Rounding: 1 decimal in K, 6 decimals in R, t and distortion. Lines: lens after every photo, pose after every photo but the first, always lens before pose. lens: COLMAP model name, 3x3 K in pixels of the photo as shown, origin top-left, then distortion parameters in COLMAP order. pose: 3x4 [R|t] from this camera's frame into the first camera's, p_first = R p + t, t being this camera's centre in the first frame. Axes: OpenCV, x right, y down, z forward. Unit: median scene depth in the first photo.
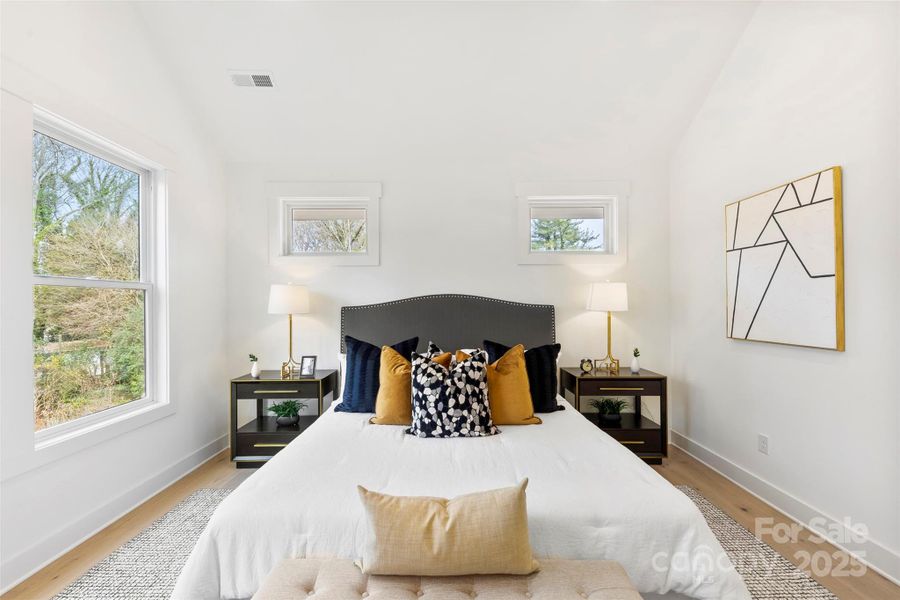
lens RADIAL K [[347.1, 0, 448.3], [0, 347.1, 306.1], [0, 0, 1]] dist [0.001443, -0.000076]
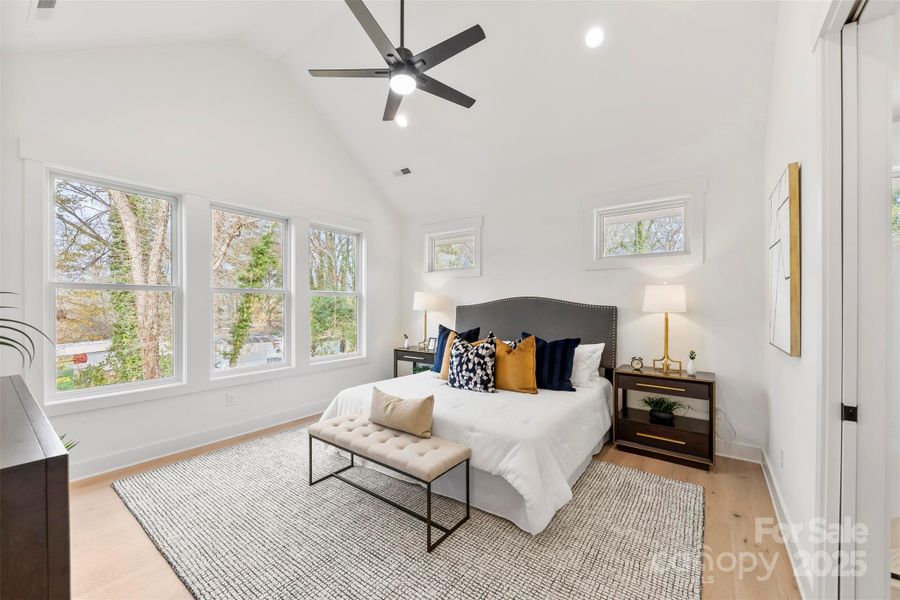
lens RADIAL K [[350.4, 0, 449.0], [0, 350.4, 304.5], [0, 0, 1]] dist [0.000890, -0.002255]
pose [[0.801824, 0.004858, -0.597541, 0.860759], [-0.005898, 0.999983, 0.000215, -0.007204], [0.597532, 0.003352, 0.801838, -0.307353]]
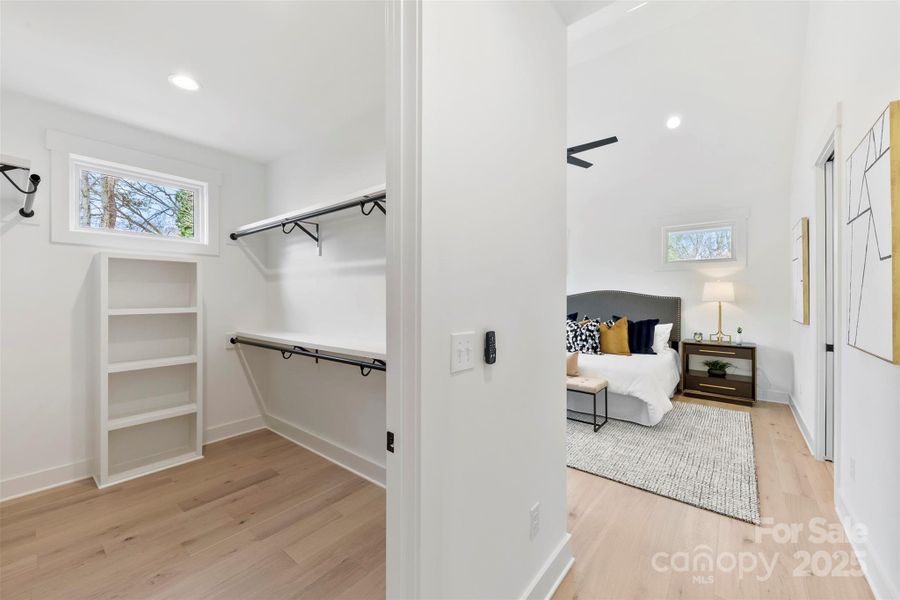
lens RADIAL K [[351.9, 0, 448.1], [0, 351.9, 294.7], [0, 0, 1]] dist [0.001037, -0.000029]
pose [[0.770719, 0.000883, -0.637175, 0.801677], [-0.005182, 0.999975, -0.004882, -0.000721], [0.637154, 0.007065, 0.770704, -1.329310]]
